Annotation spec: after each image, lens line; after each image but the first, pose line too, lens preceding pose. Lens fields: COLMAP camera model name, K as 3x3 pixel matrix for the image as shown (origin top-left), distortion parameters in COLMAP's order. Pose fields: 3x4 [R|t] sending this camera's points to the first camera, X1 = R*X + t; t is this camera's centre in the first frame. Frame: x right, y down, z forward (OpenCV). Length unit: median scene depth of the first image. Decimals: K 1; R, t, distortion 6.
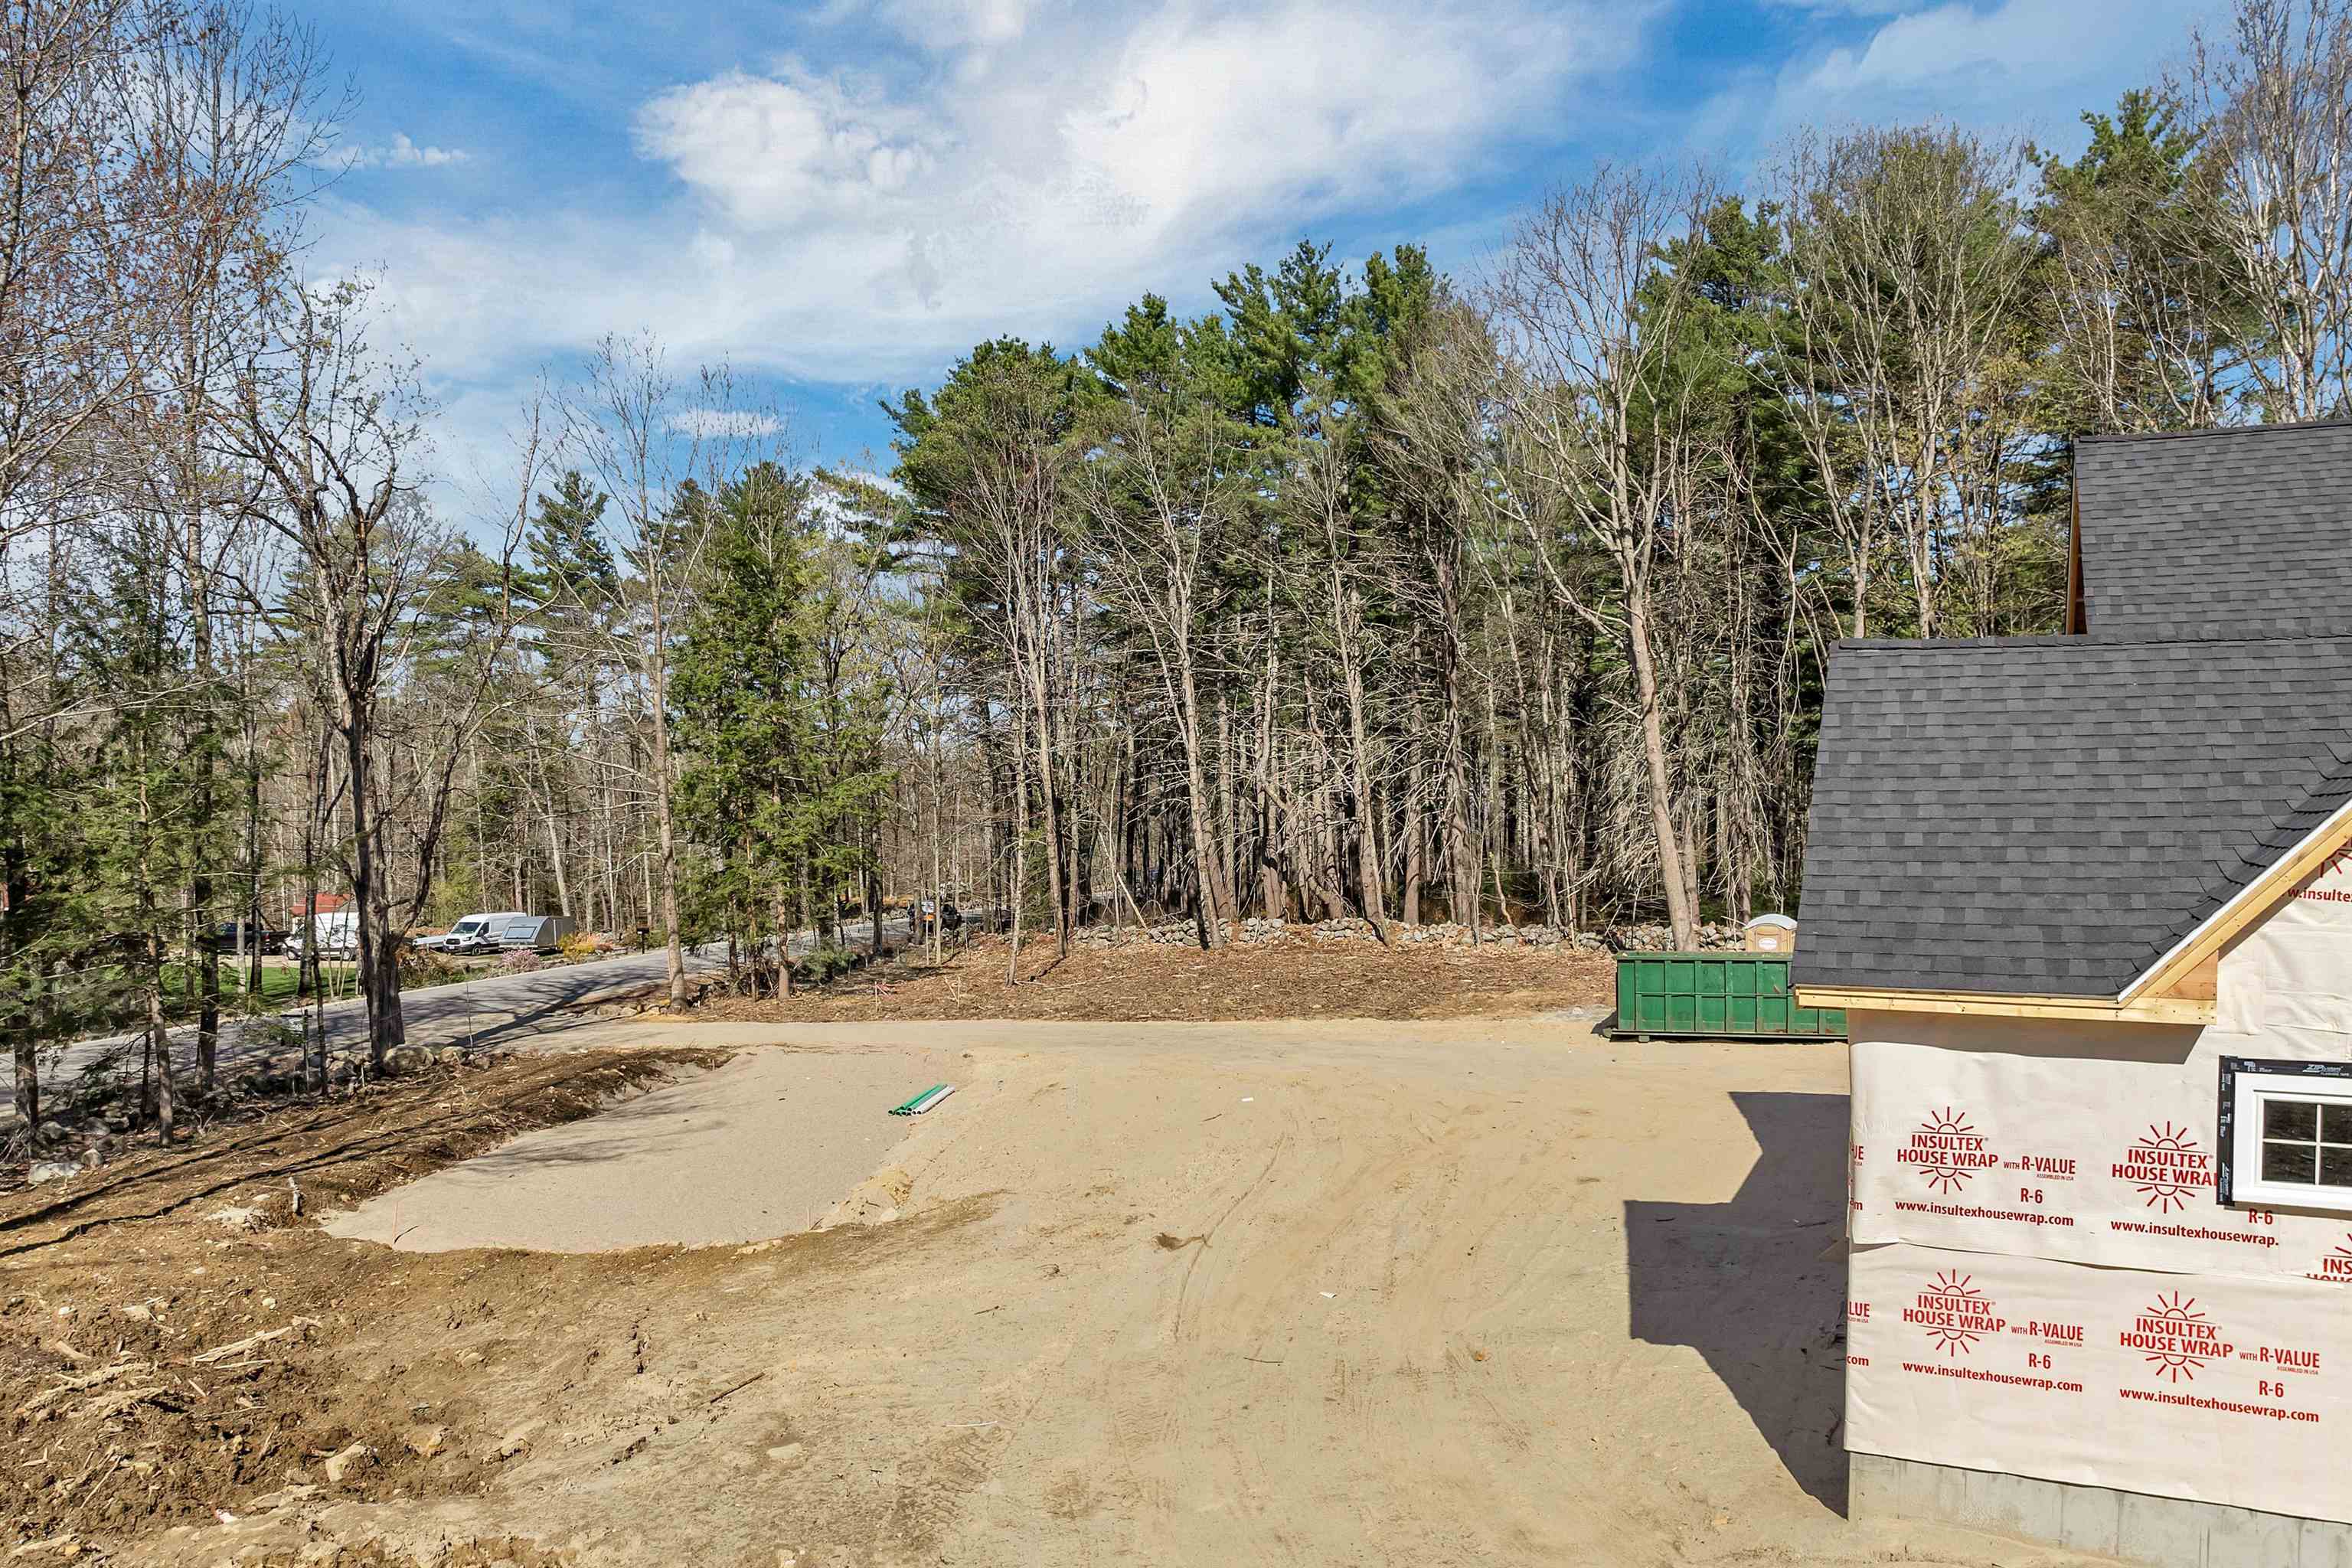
lens RADIAL K [[1686.8, 0, 1181.0], [0, 1686.8, 854.5], [0, 0, 1]] dist [-0.025124, -0.029515]
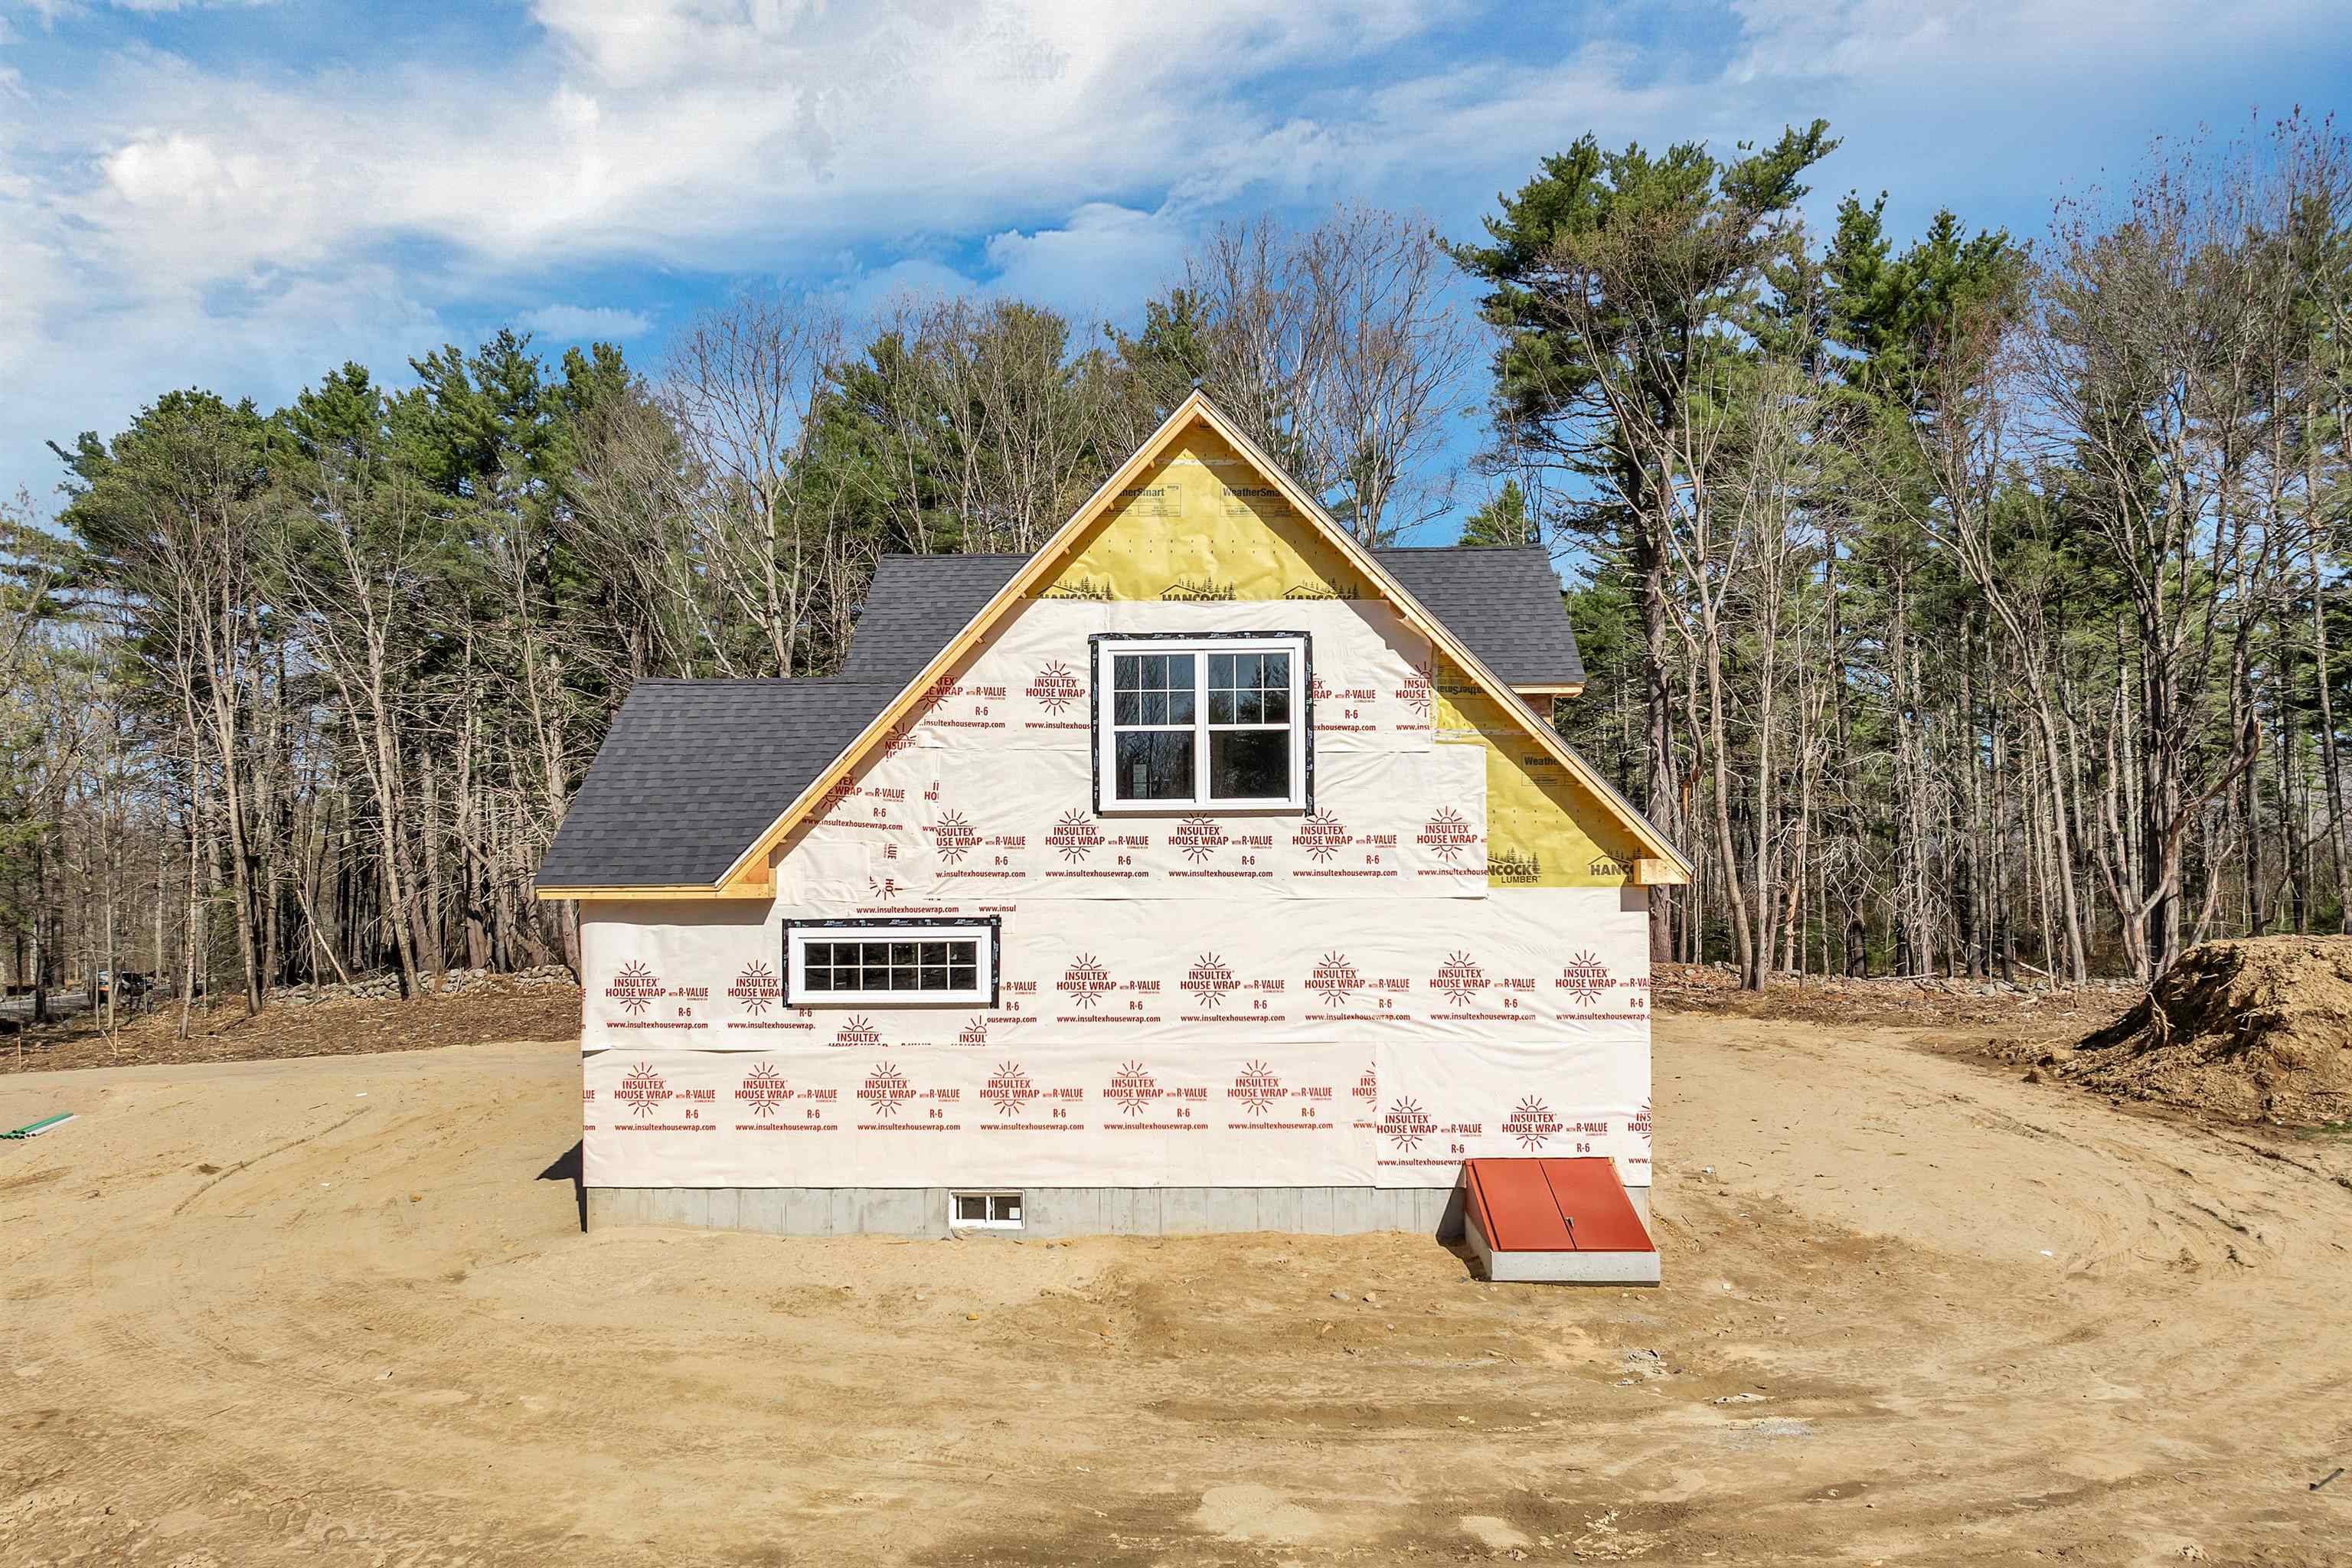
lens RADIAL K [[1642.7, 0, 1177.5], [0, 1642.7, 852.2], [0, 0, 1]] dist [-0.042752, 0.002358]
pose [[0.913975, -0.002342, 0.405765, 0.045576], [0.021225, 0.998890, -0.042042, 0.019034], [-0.405216, 0.047038, 0.913010, -0.100055]]
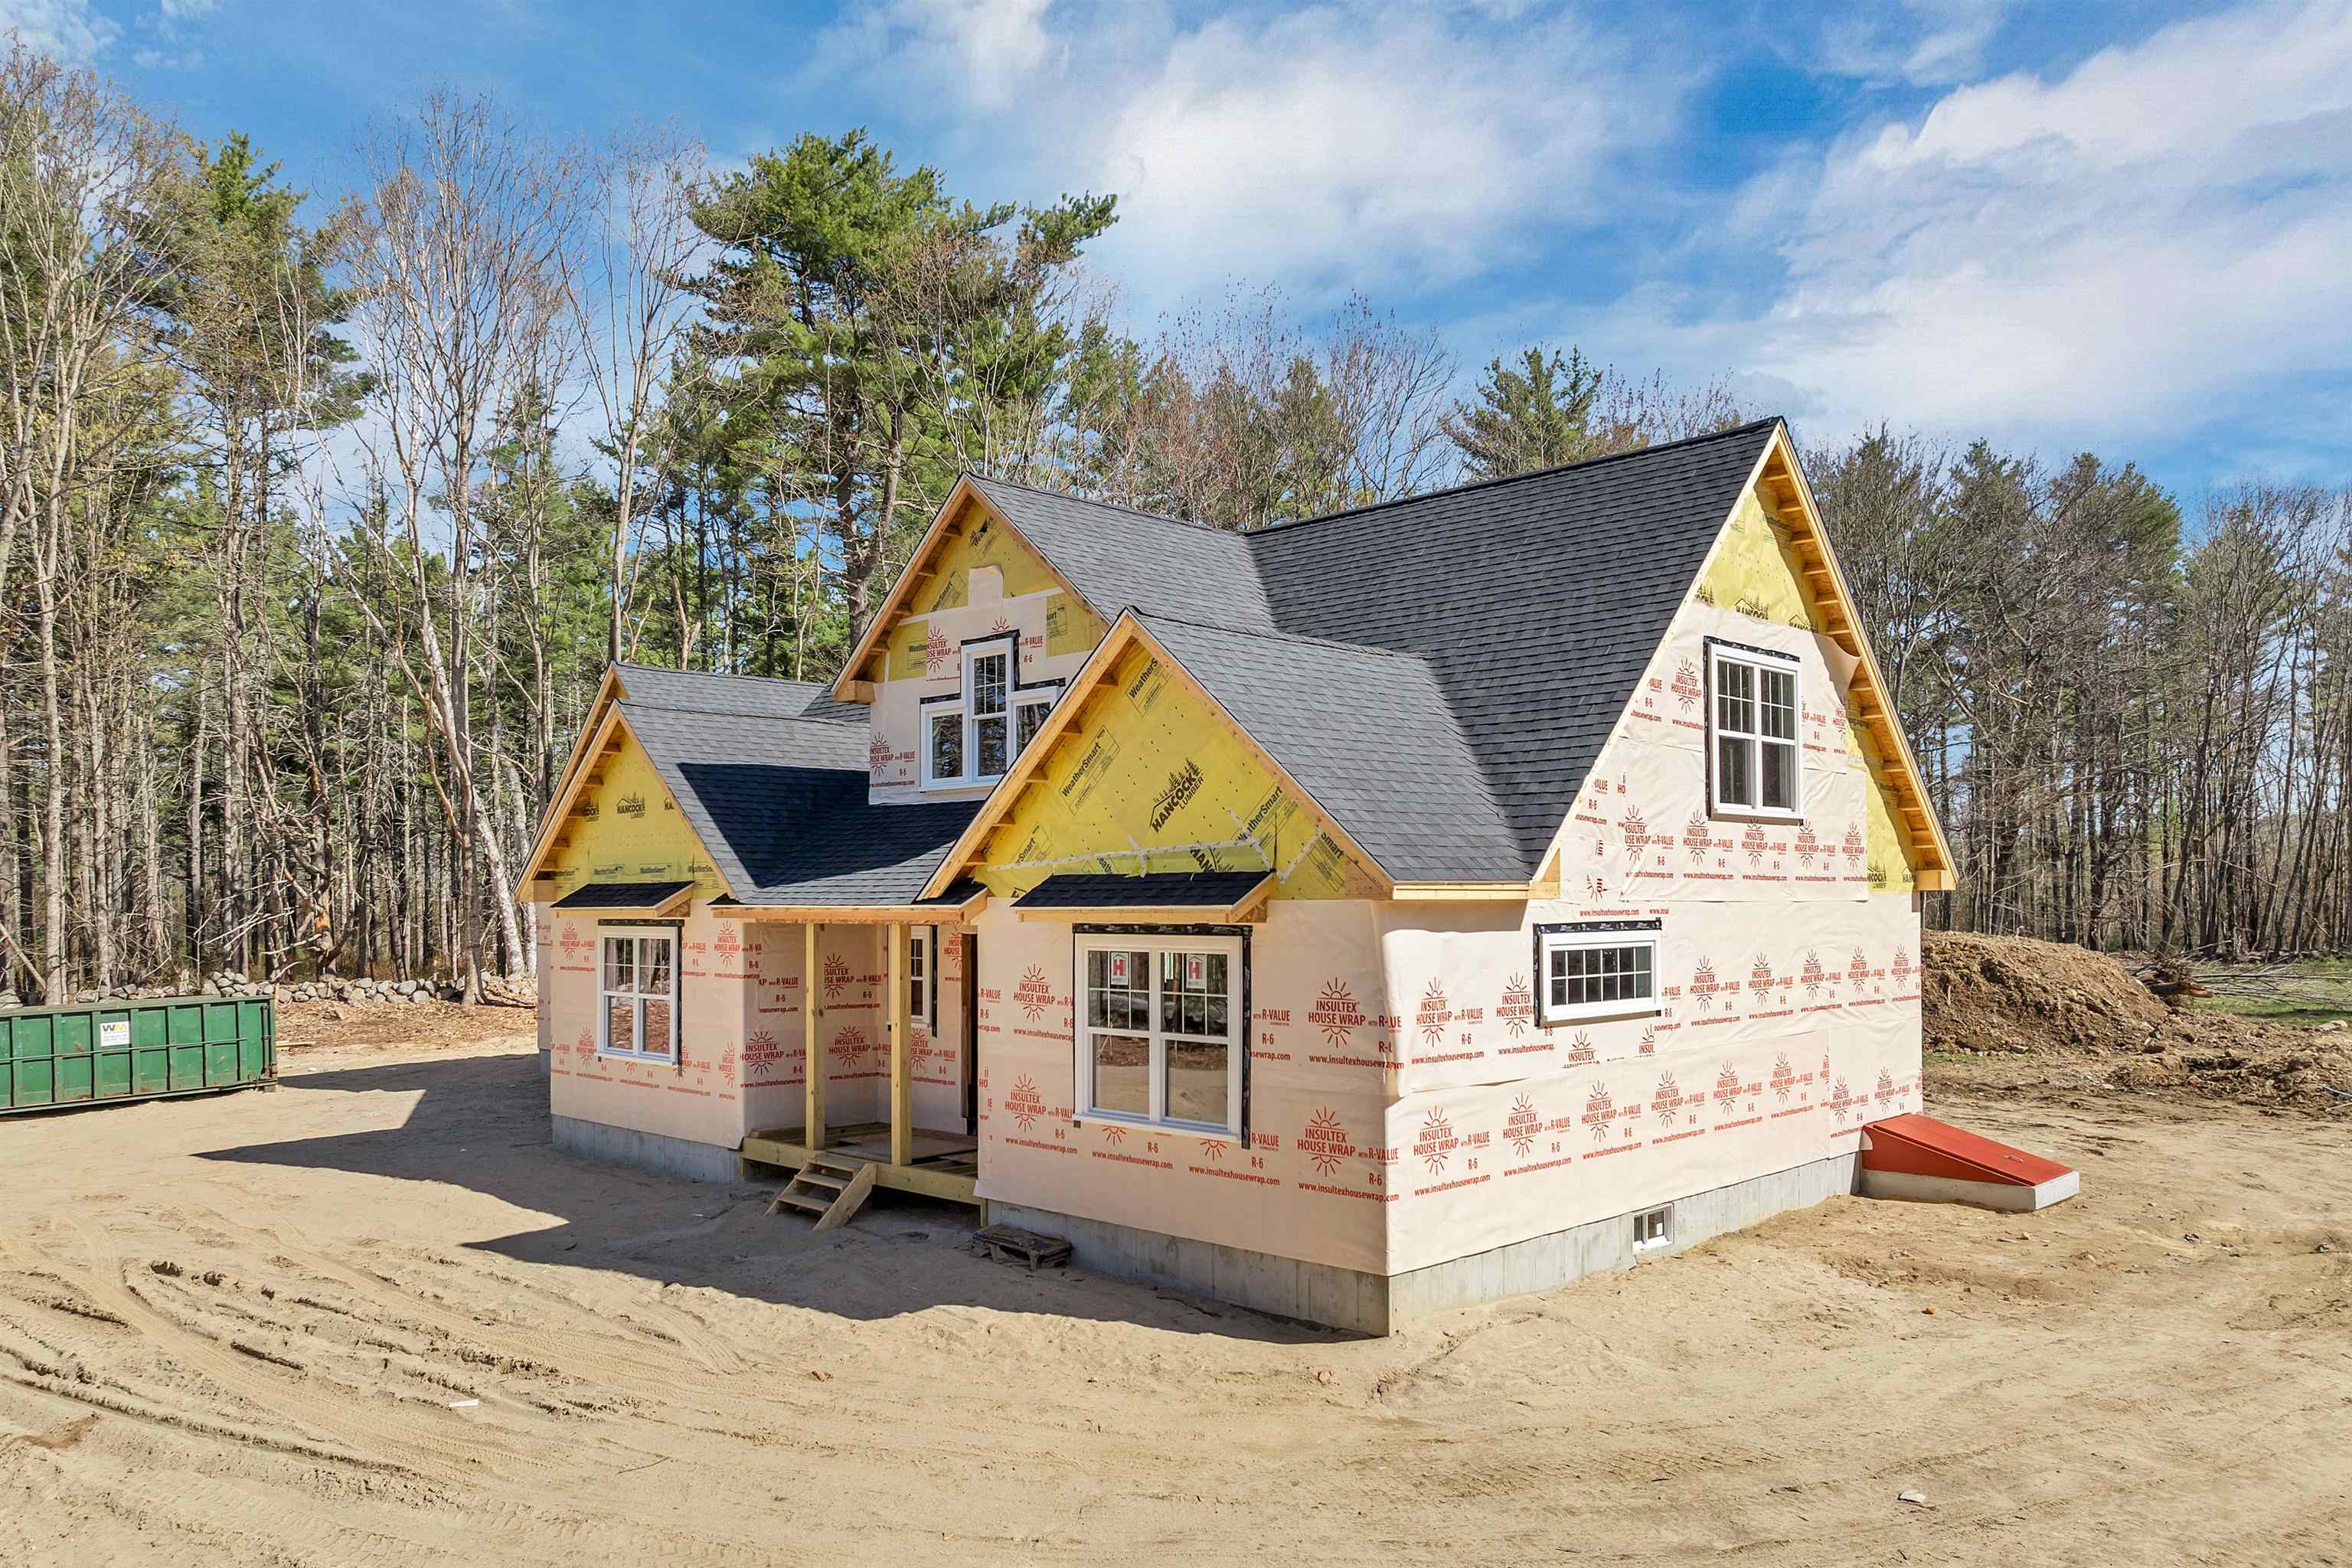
lens RADIAL K [[1686.8, 0, 1181.0], [0, 1686.8, 854.5], [0, 0, 1]] dist [-0.025124, -0.029515]
pose [[0.324667, 0.018469, 0.945648, -0.125288], [0.028624, 0.999160, -0.029342, 0.013728], [-0.945395, 0.036595, 0.323865, 0.117039]]
